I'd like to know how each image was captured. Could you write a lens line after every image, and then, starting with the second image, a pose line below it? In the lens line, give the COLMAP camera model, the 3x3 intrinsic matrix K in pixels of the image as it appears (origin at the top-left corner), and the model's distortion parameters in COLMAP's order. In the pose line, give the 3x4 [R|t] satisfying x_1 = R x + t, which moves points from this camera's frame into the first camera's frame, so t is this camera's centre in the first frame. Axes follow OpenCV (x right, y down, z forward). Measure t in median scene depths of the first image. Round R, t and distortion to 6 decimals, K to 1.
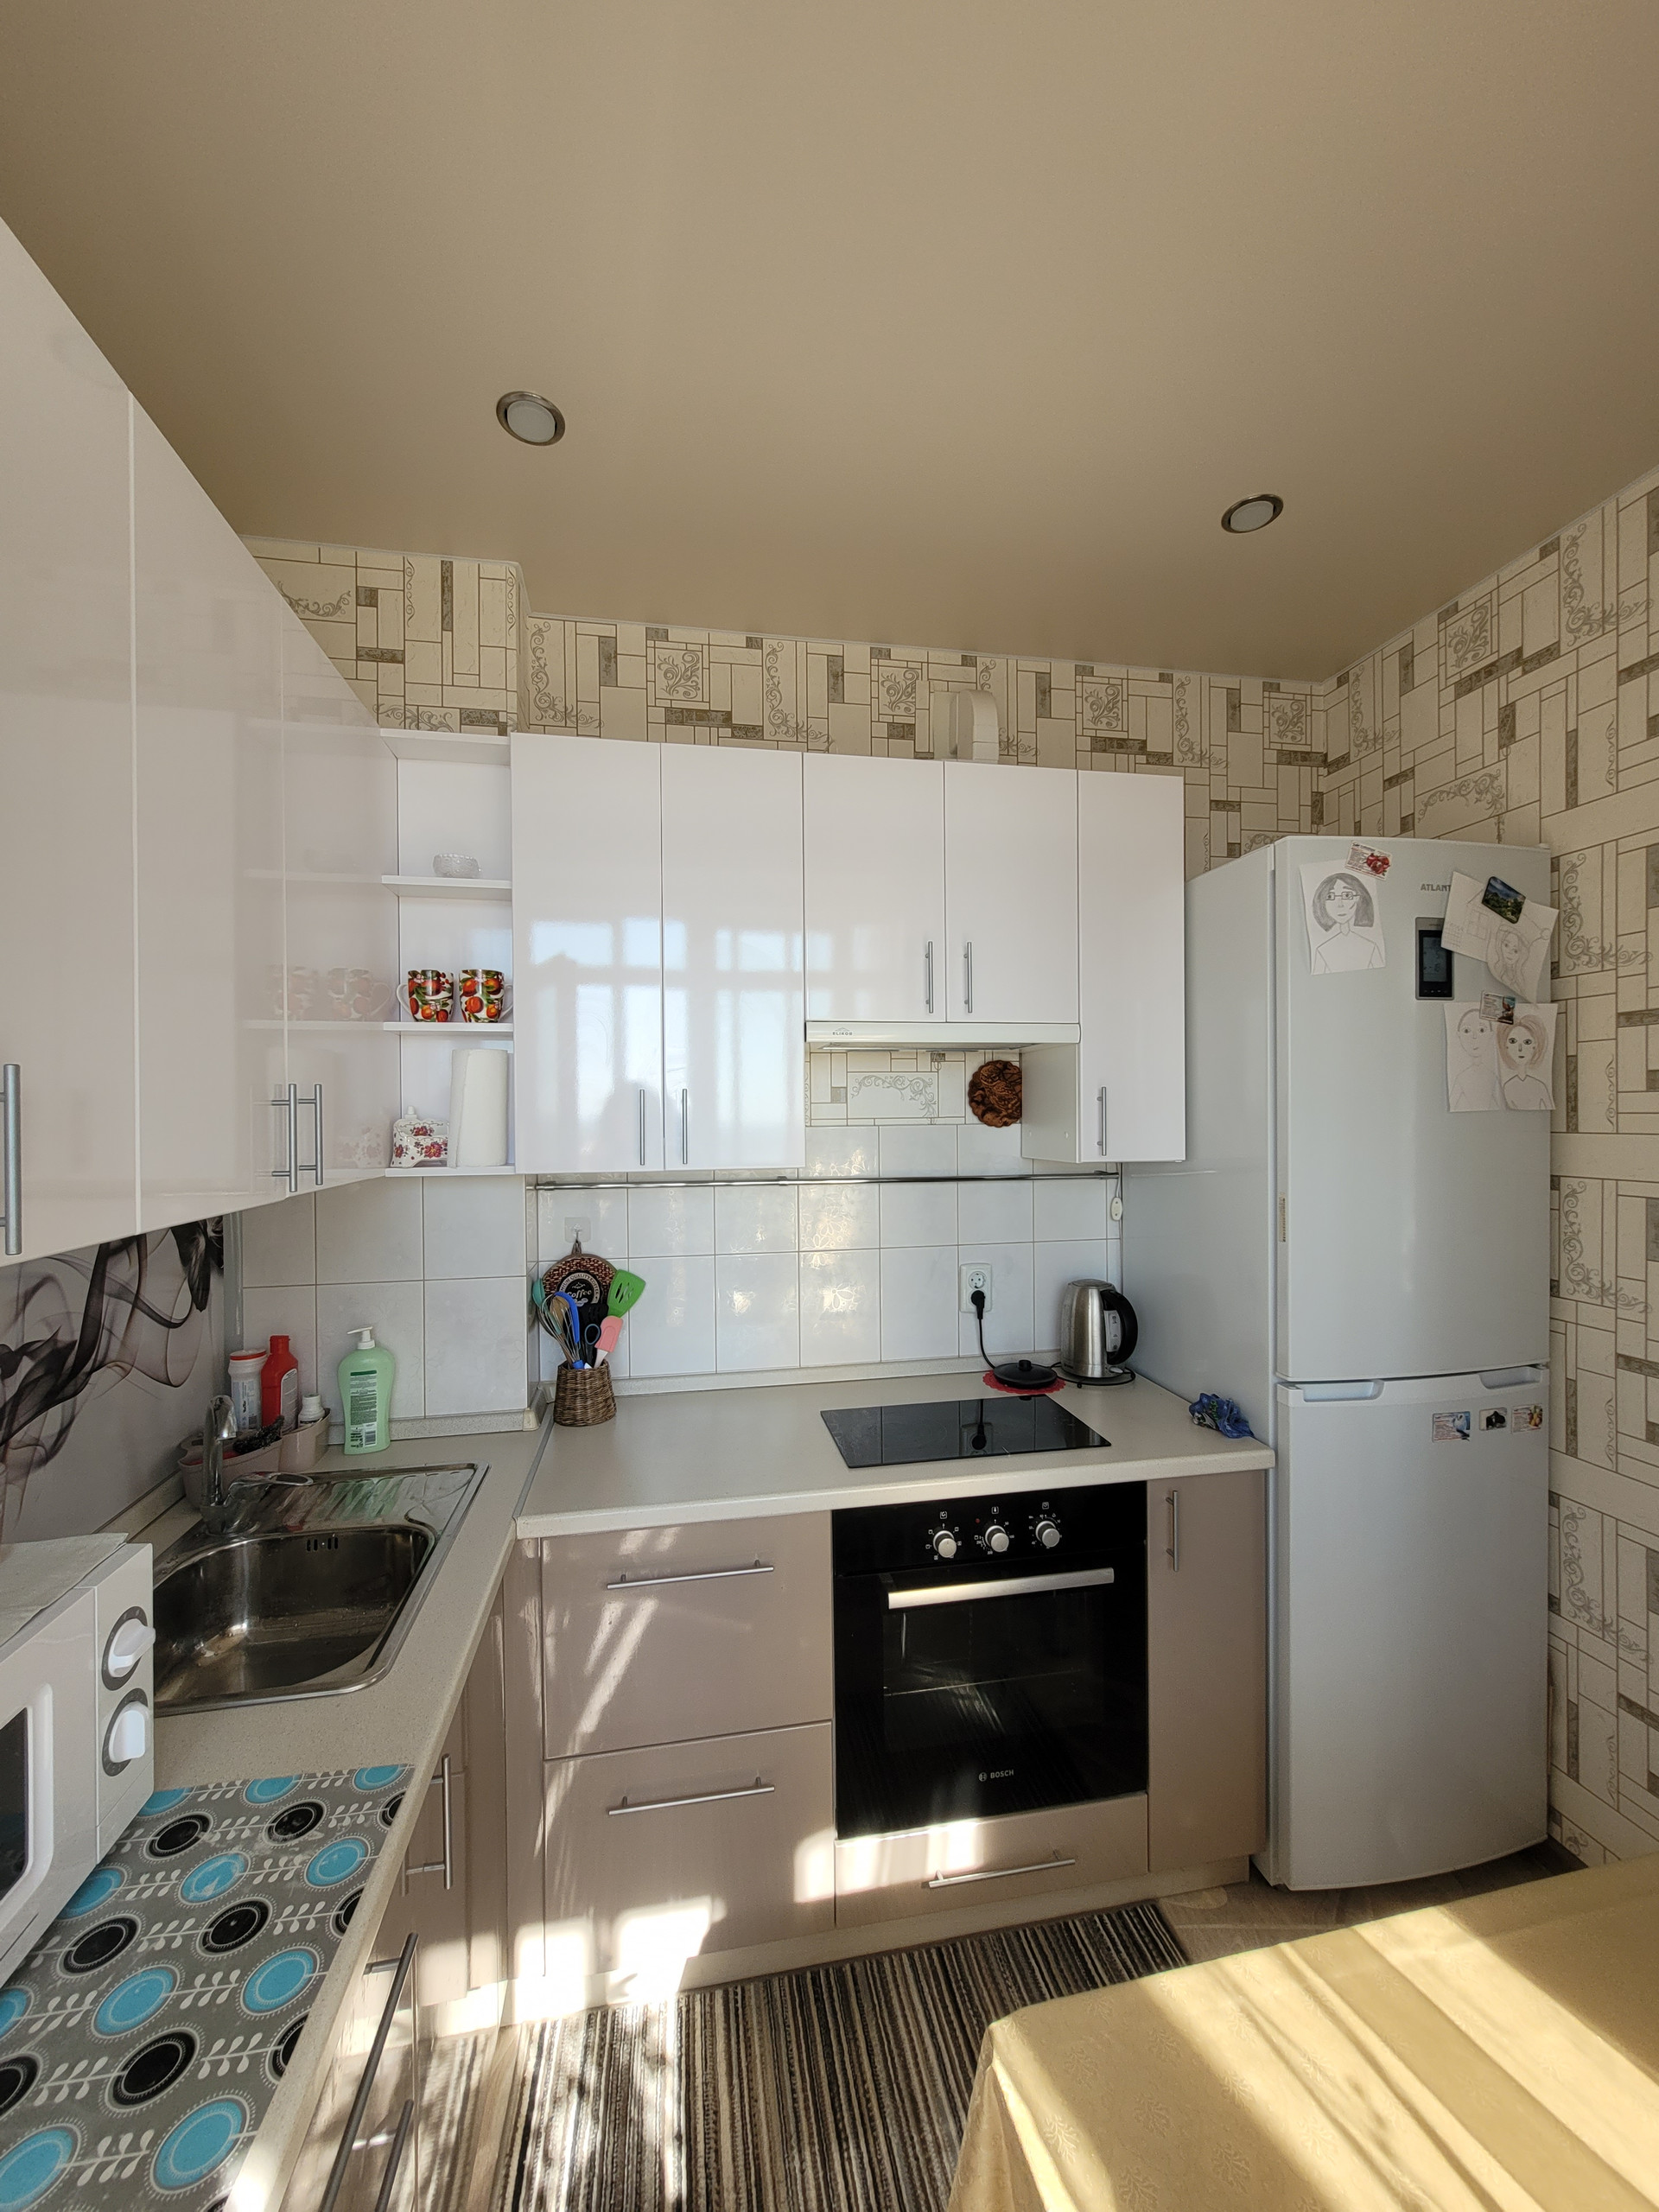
lens RADIAL K [[863.0, 0, 829.7], [0, 863.0, 1113.1], [0, 0, 1]] dist [-0.002118, 0.000330]
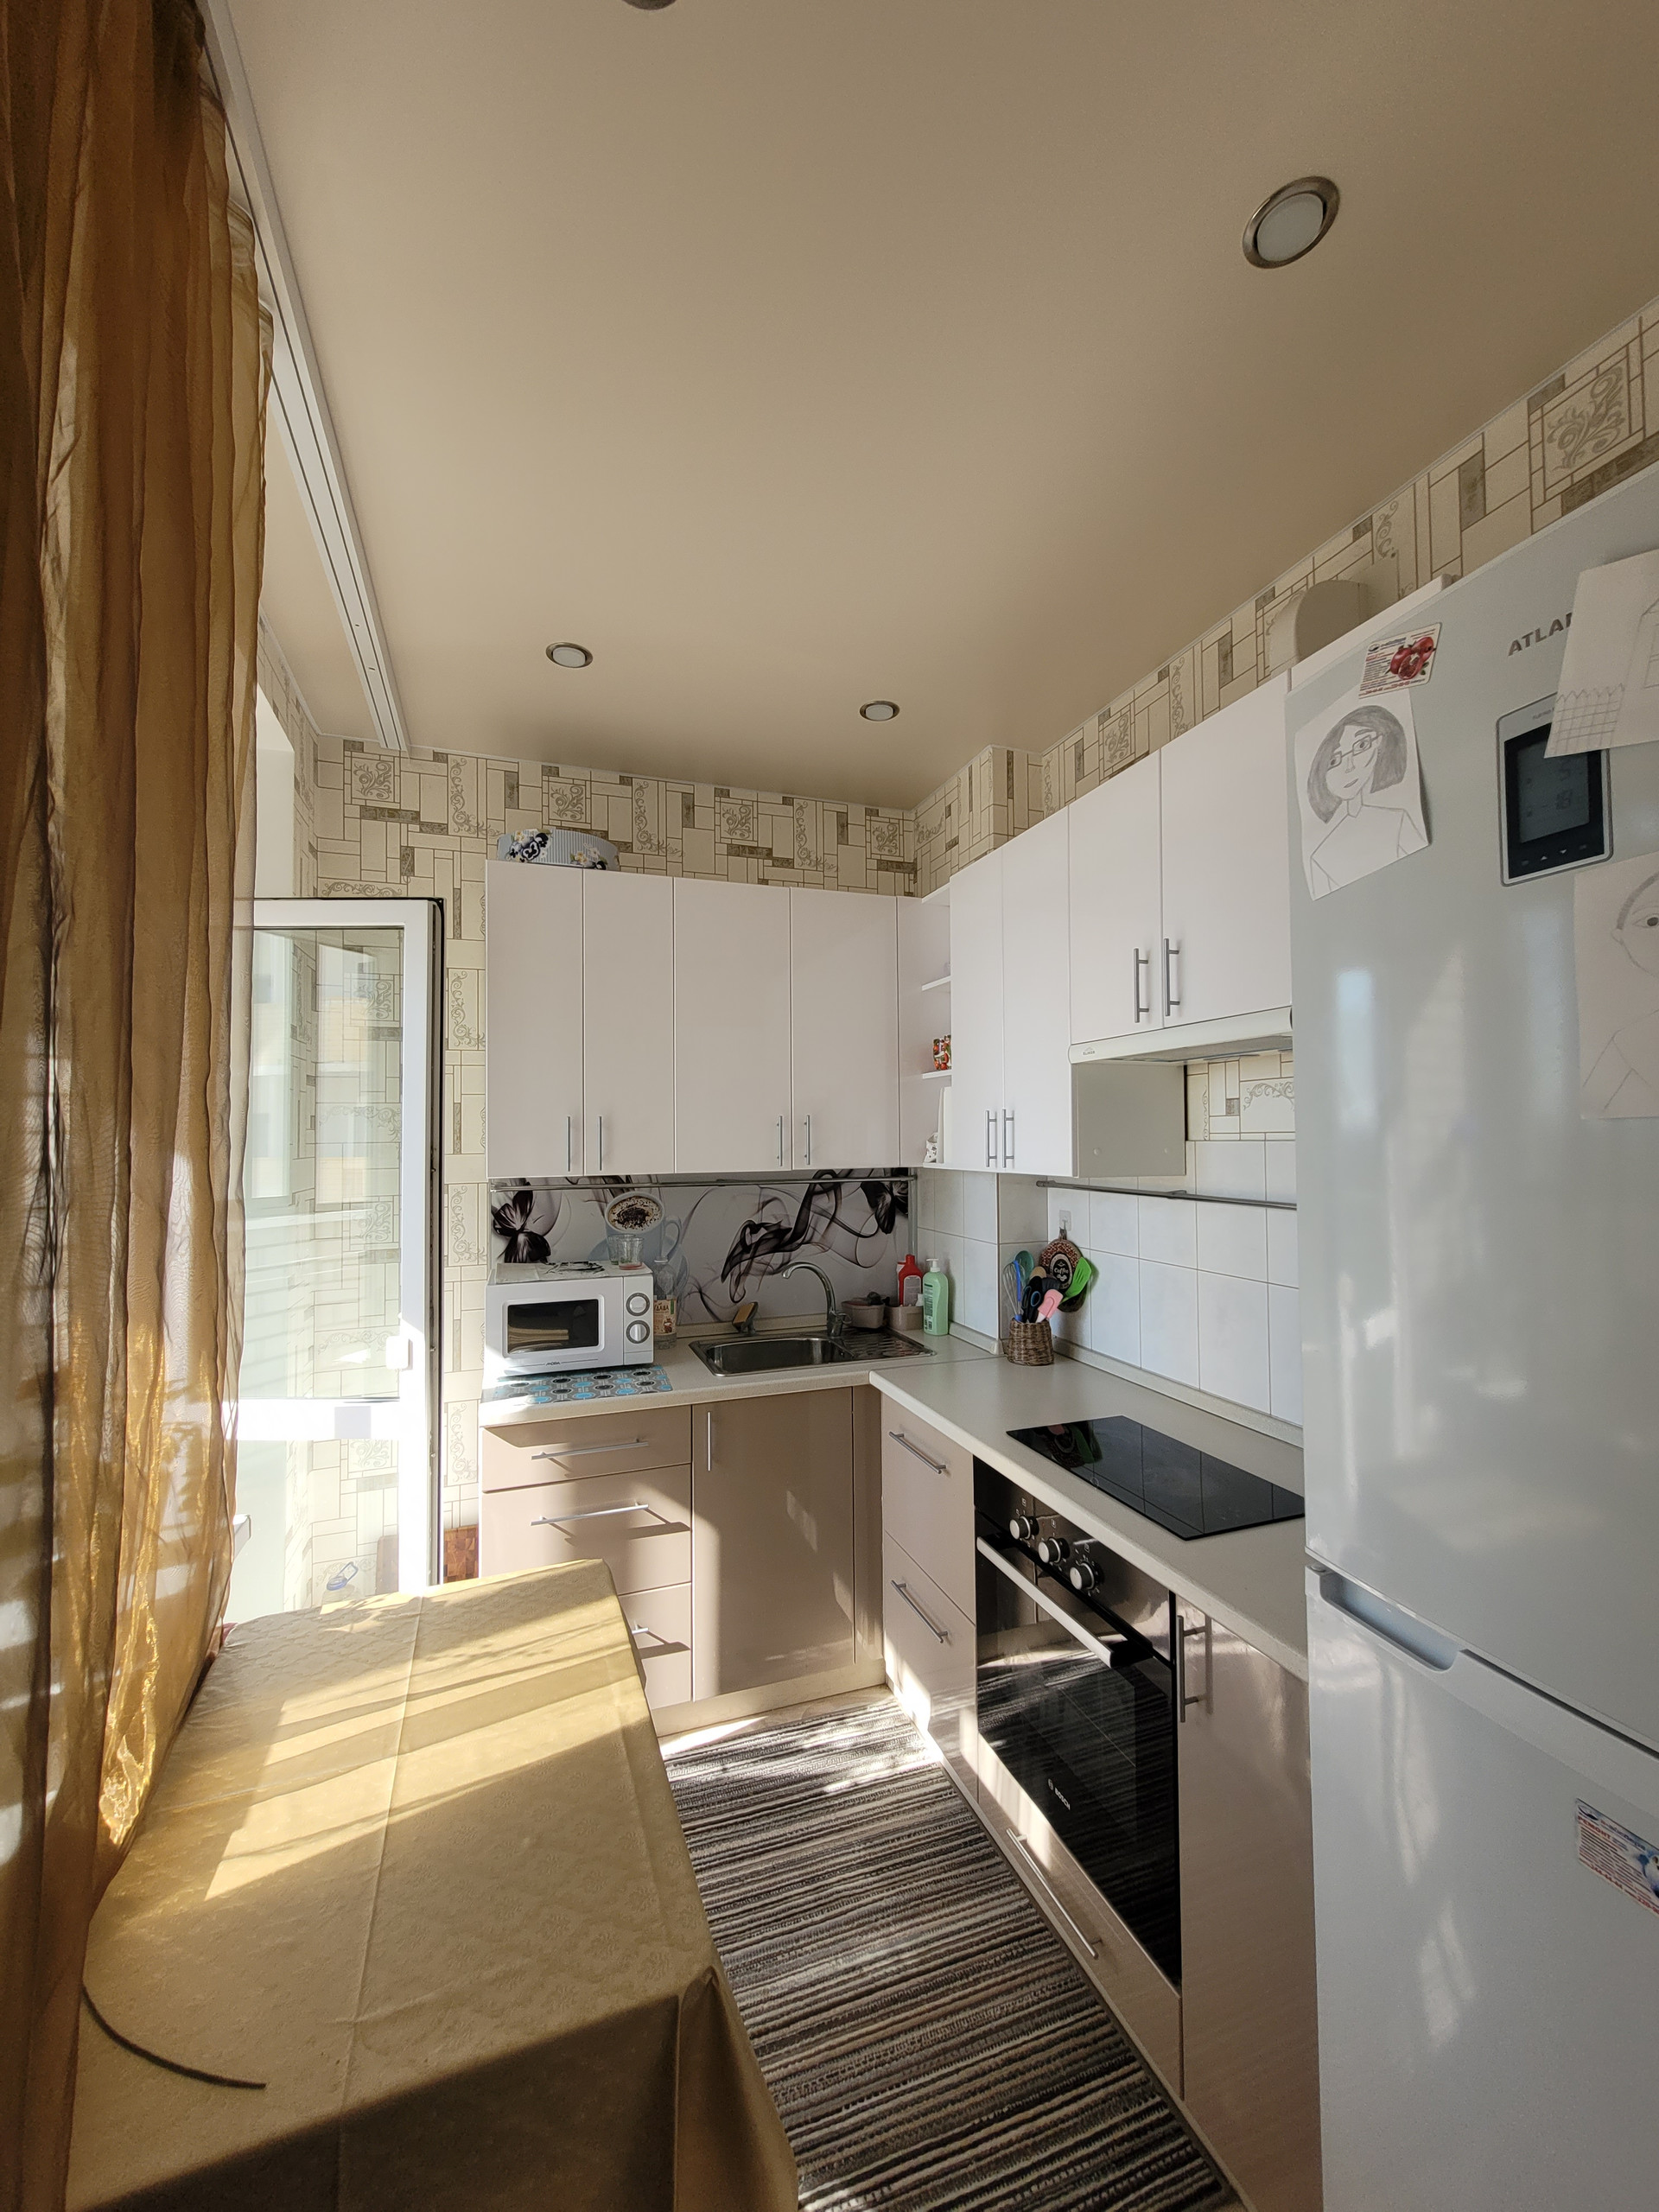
lens RADIAL K [[863.0, 0, 820.9], [0, 863.0, 1108.8], [0, 0, 1]] dist [-0.002118, 0.000330]
pose [[0.153097, -0.025612, -0.987879, 1.123627], [0.005813, 0.999670, -0.025017, 0.001848], [0.988194, -0.001913, 0.153196, 0.564367]]
